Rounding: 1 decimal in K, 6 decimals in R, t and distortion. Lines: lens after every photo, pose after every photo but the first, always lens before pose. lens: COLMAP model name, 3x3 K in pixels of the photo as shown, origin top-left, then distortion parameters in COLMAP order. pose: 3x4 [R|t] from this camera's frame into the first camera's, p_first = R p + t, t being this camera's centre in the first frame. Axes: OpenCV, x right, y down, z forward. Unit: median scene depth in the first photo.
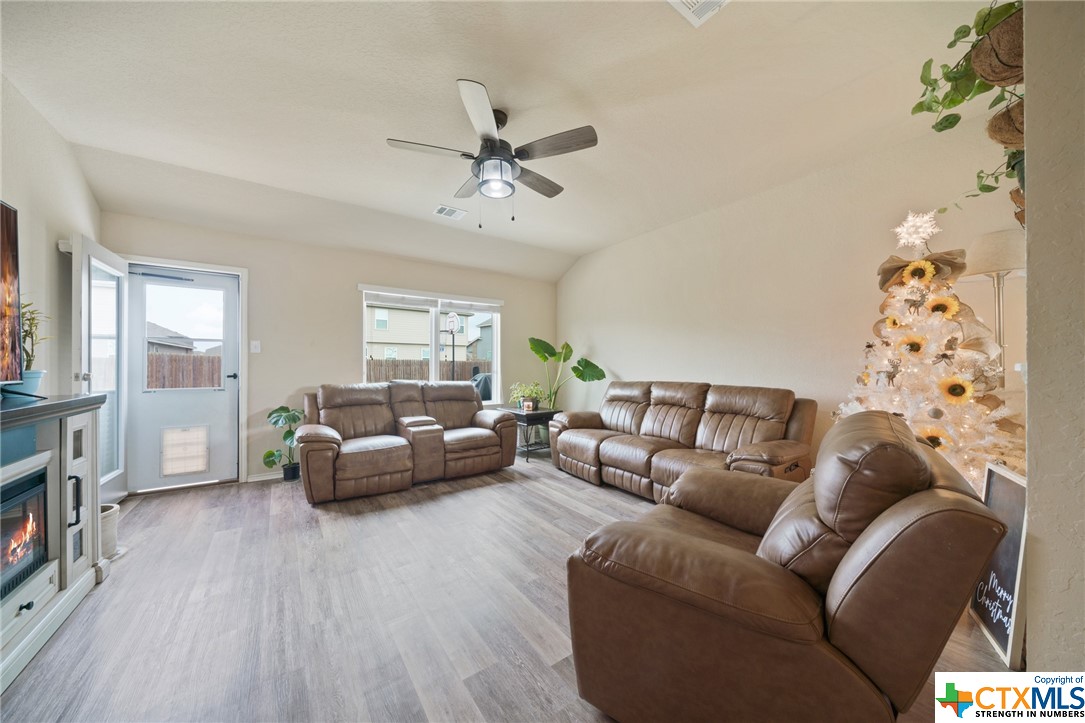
lens RADIAL K [[369.9, 0, 538.6], [0, 369.9, 365.6], [0, 0, 1]] dist [-0.000833, -0.000036]
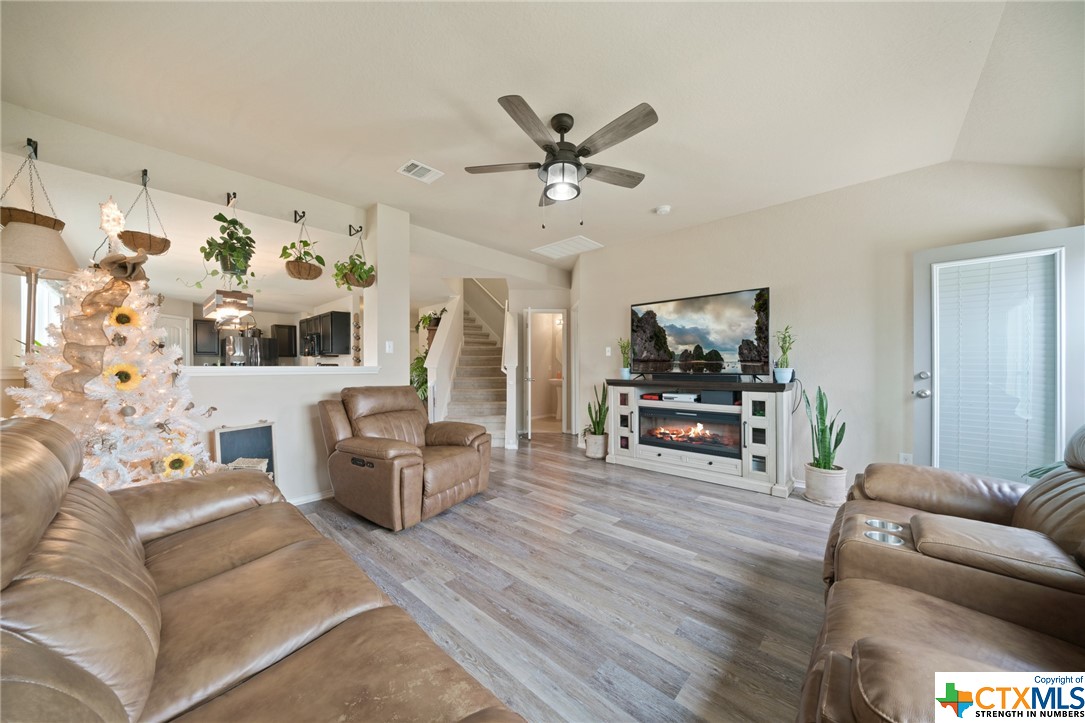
lens RADIAL K [[369.9, 0, 538.6], [0, 369.9, 365.6], [0, 0, 1]] dist [-0.000833, -0.000036]
pose [[-0.976718, 0.000121, -0.214528, 0.129531], [0.000778, 0.999995, -0.002979, 0.000845], [0.214527, -0.003076, -0.976713, 1.533557]]
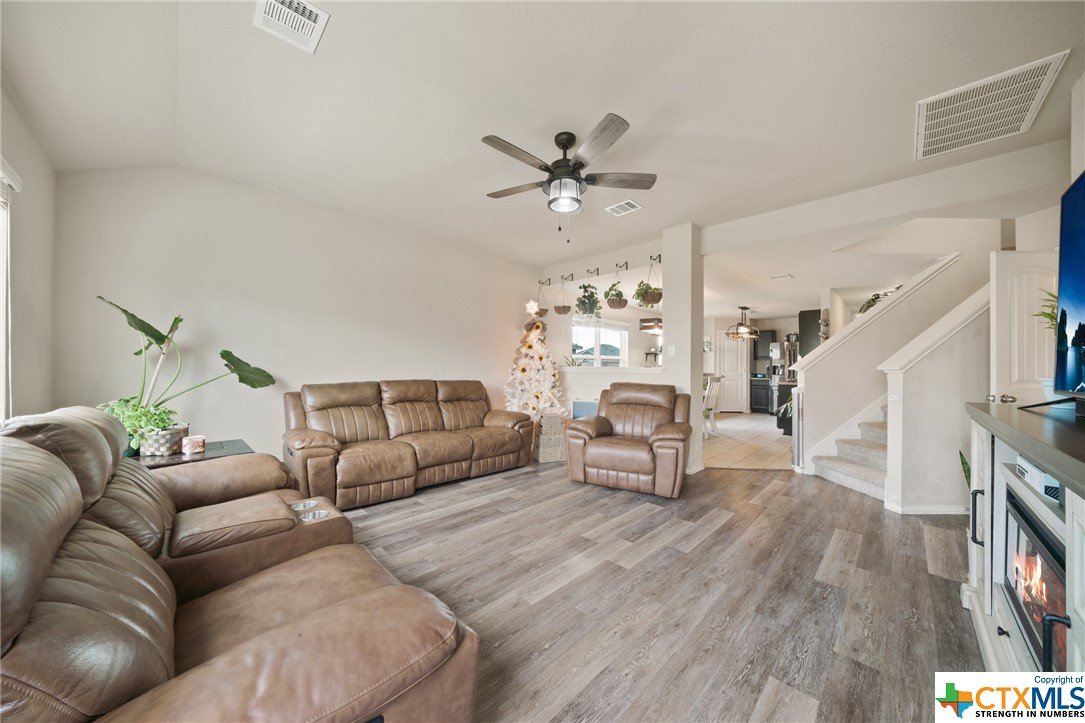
lens RADIAL K [[369.9, 0, 538.6], [0, 369.9, 365.6], [0, 0, 1]] dist [-0.000833, -0.000036]
pose [[-0.170859, 0.000172, 0.985296, -0.913039], [-0.011273, 0.999934, -0.002130, 0.000061], [-0.985231, -0.011471, -0.170845, 0.974401]]
